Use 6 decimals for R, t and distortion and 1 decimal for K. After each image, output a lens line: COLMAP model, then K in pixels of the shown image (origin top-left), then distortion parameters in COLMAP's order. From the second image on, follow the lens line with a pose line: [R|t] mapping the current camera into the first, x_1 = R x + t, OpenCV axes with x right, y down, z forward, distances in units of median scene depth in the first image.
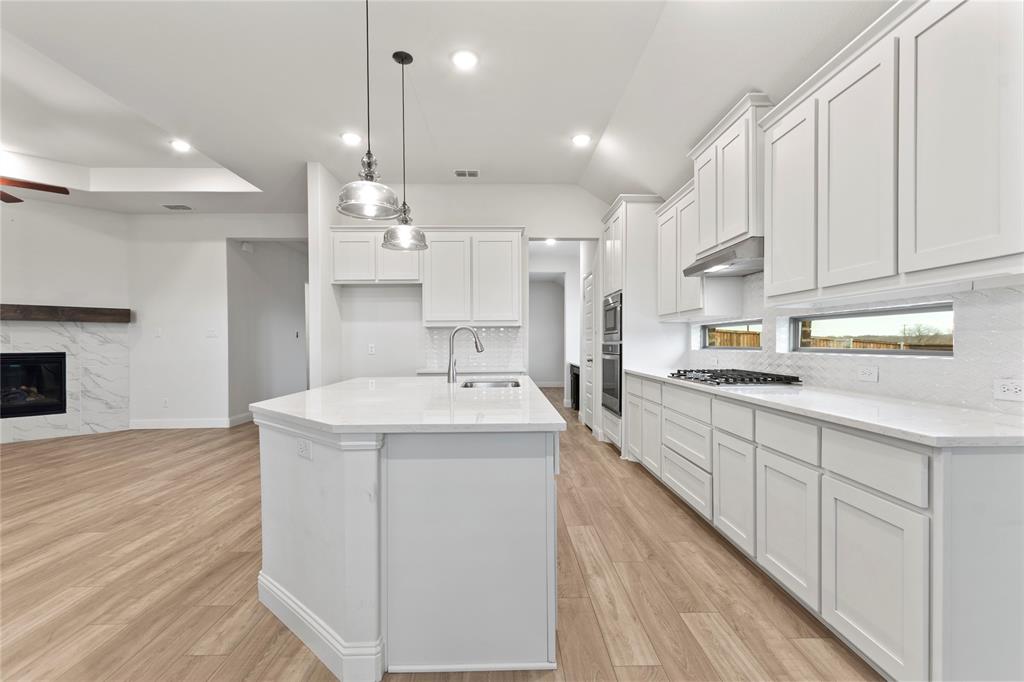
lens RADIAL K [[441.9, 0, 513.0], [0, 441.9, 343.0], [0, 0, 1]] dist [0.009600, -0.003552]
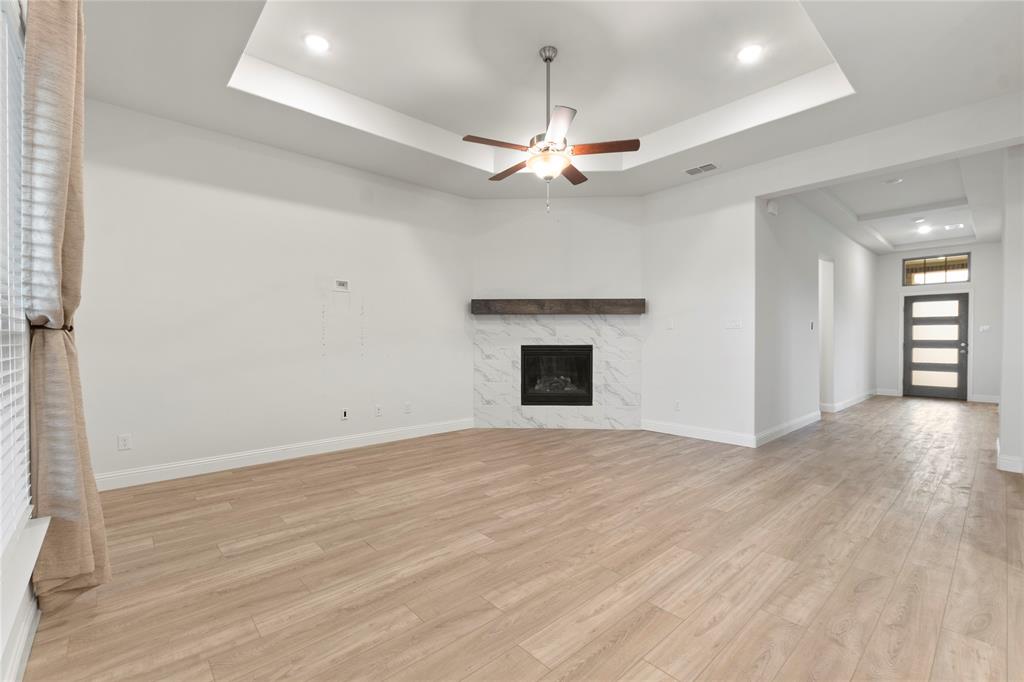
lens RADIAL K [[441.9, 0, 513.4], [0, 441.9, 346.0], [0, 0, 1]] dist [0.009600, -0.003552]
pose [[0.658331, 0.016952, -0.752538, -0.663416], [-0.003757, 0.999808, 0.019236, 0.007213], [0.752719, -0.009837, 0.658268, 0.371709]]
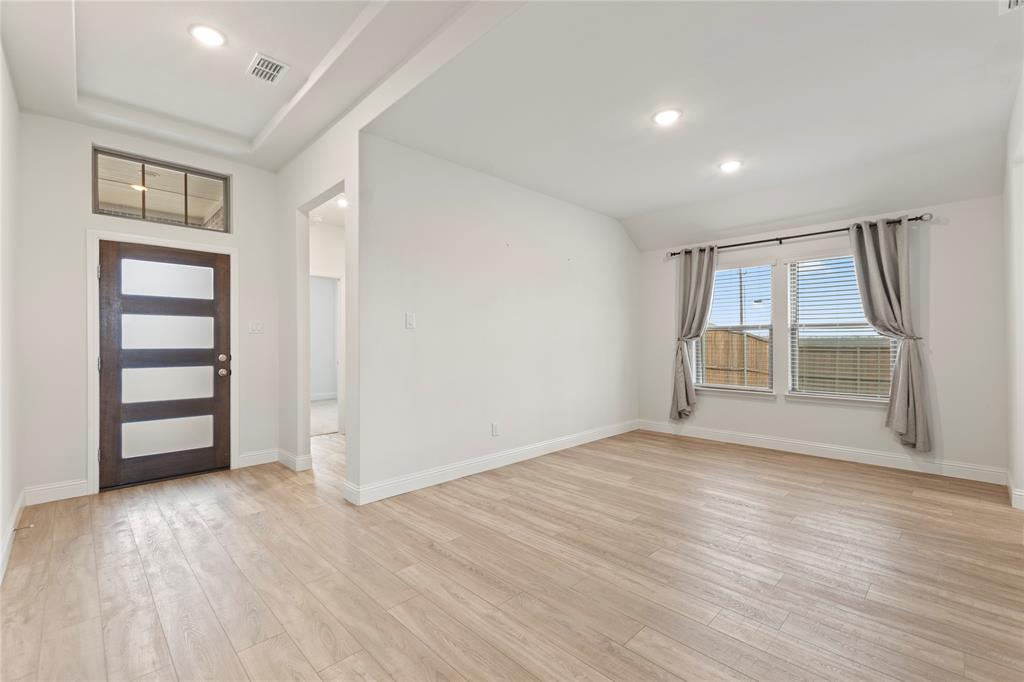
lens RADIAL K [[441.9, 0, 507.9], [0, 441.9, 344.7], [0, 0, 1]] dist [0.009600, -0.003552]
pose [[0.734069, -0.002044, 0.679072, -1.242123], [0.001988, 0.999998, 0.000860, 0.001502], [-0.679072, 0.000718, 0.734071, 2.941658]]
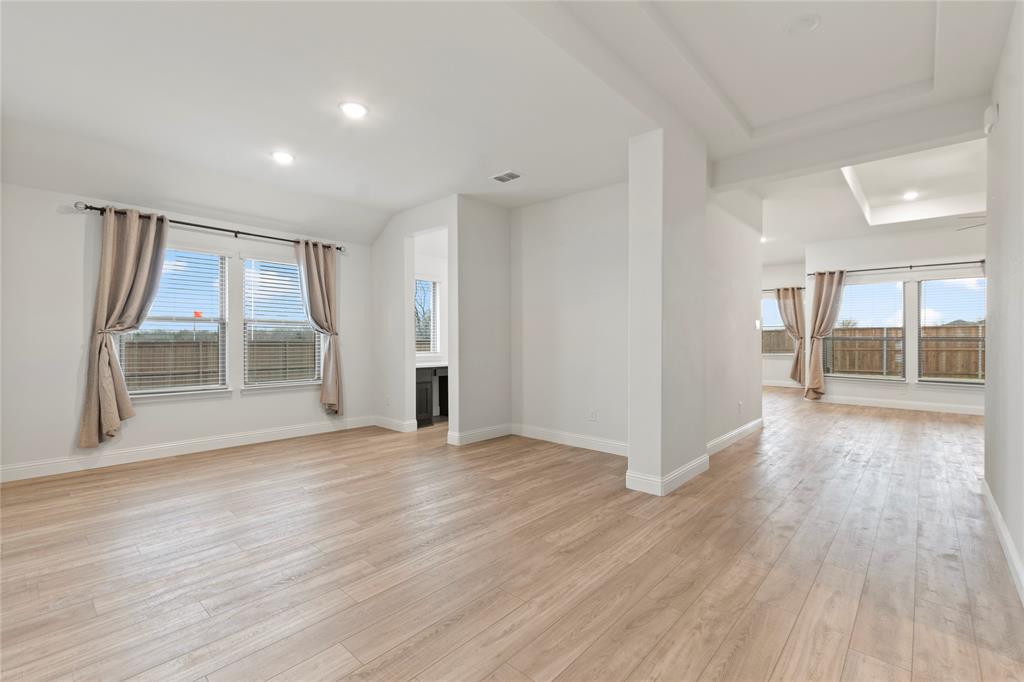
lens RADIAL K [[450.8, 0, 509.3], [0, 450.8, 338.0], [0, 0, 1]] dist [0.001841, 0.000154]
pose [[-0.720661, 0.002776, 0.693282, -1.248336], [0.000703, 0.999994, -0.003273, 0.005641], [-0.693287, -0.001872, -0.720659, 3.694609]]
